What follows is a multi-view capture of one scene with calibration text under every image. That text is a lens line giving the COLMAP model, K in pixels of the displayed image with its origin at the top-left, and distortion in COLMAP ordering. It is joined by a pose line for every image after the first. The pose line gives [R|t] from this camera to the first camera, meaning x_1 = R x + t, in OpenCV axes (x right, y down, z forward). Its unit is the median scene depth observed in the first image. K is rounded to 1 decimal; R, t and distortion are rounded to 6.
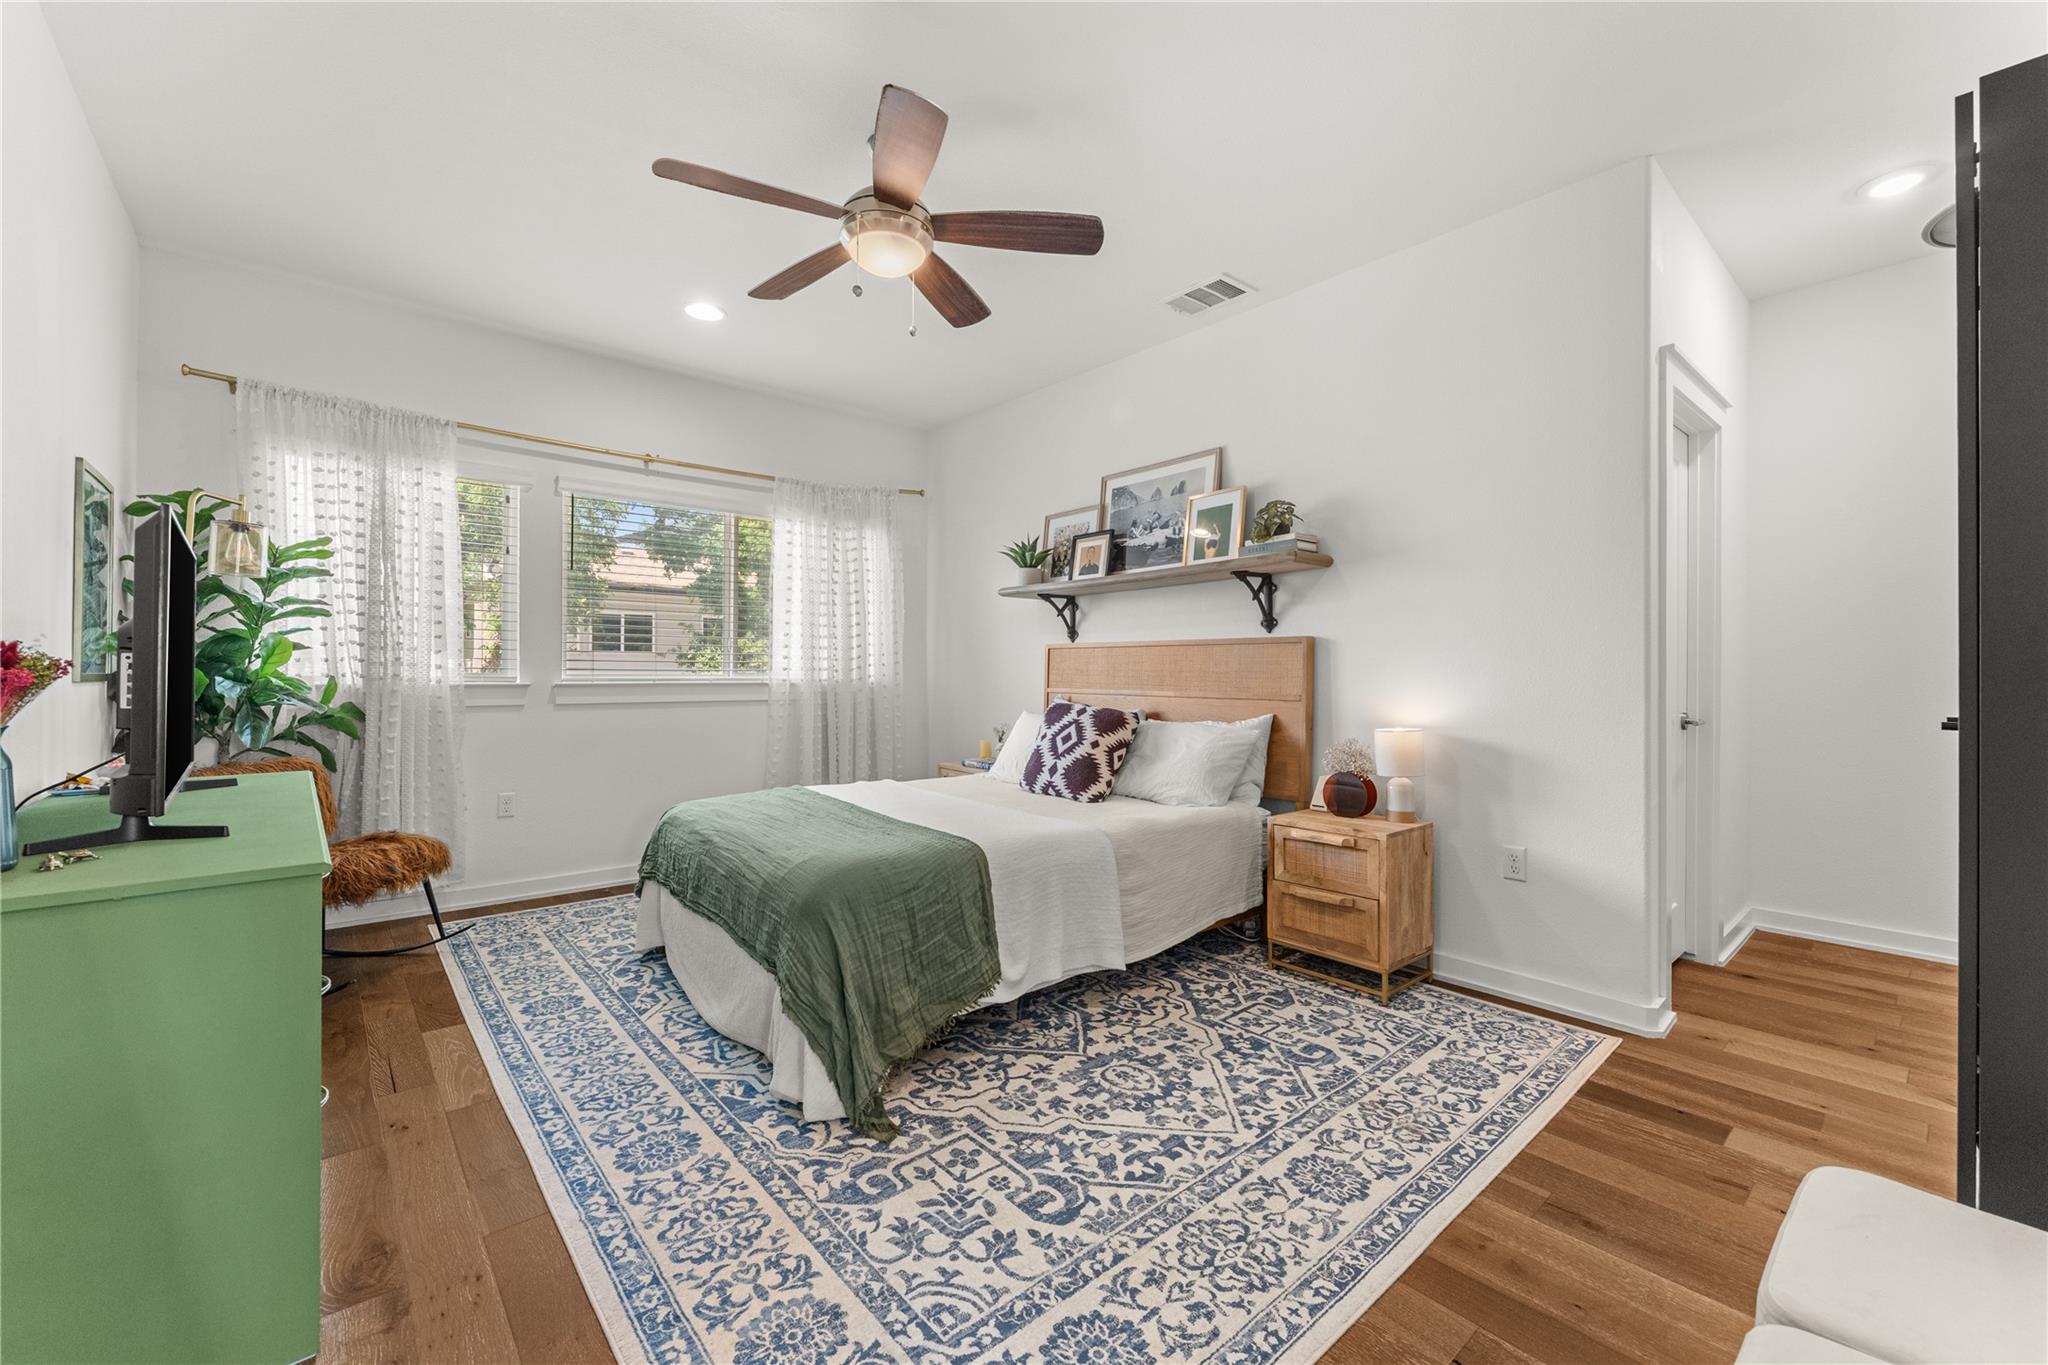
lens RADIAL K [[826.7, 0, 1027.1], [0, 826.7, 666.7], [0, 0, 1]] dist [-0.001137, -0.000027]
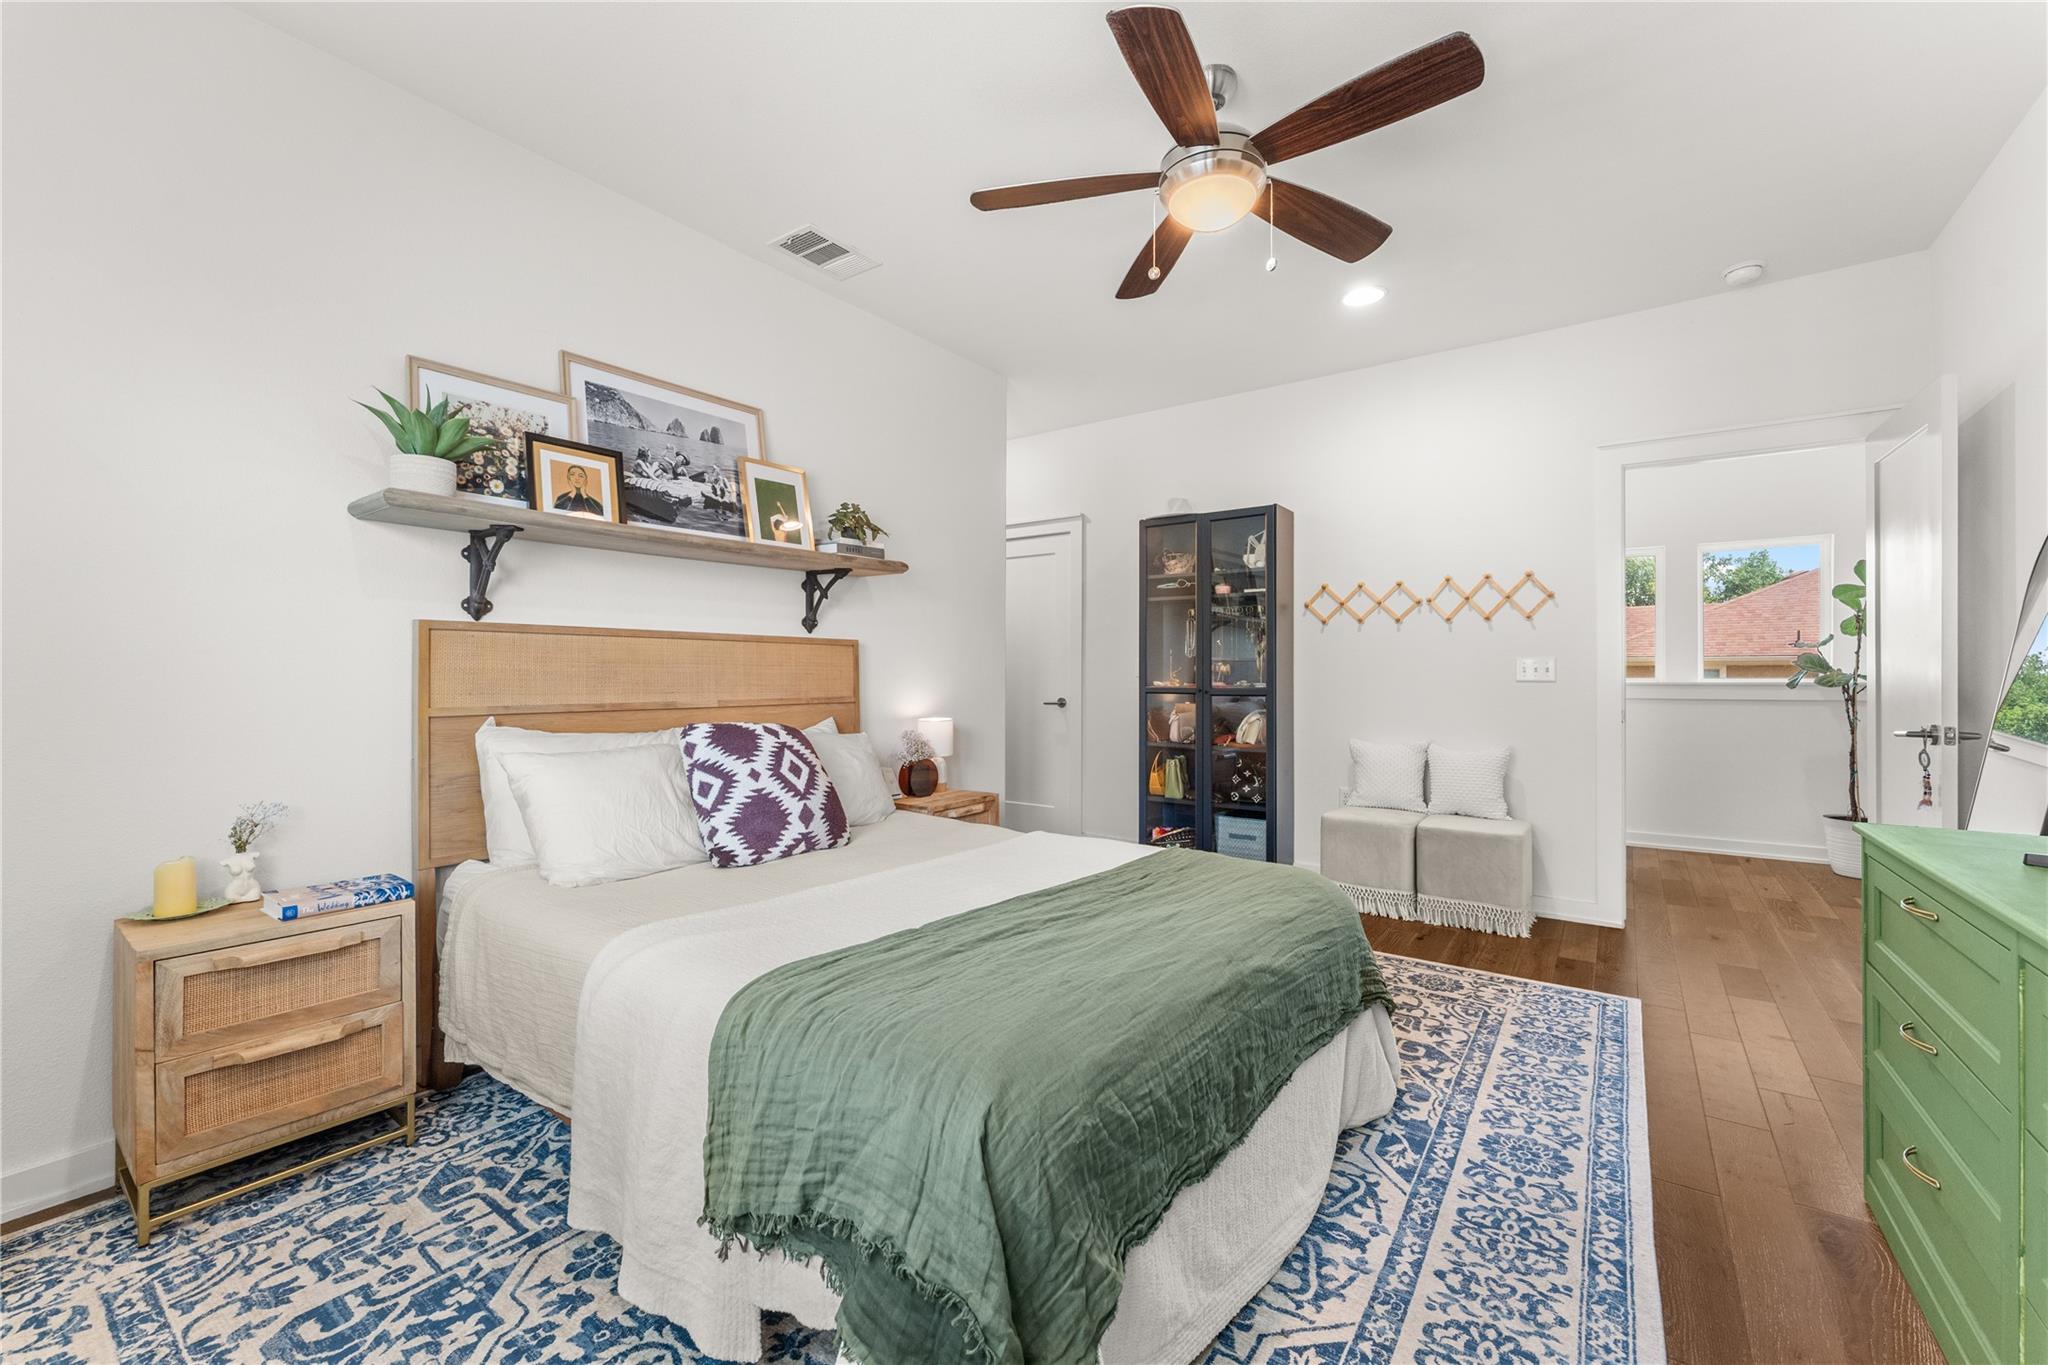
lens RADIAL K [[826.7, 0, 1026.3], [0, 826.7, 679.8], [0, 0, 1]] dist [-0.001137, -0.000027]
pose [[-0.230643, -0.008237, 0.973003, -1.145143], [-0.002692, 0.999966, 0.007827, 0.006232], [-0.973035, -0.000814, -0.230658, 1.633870]]
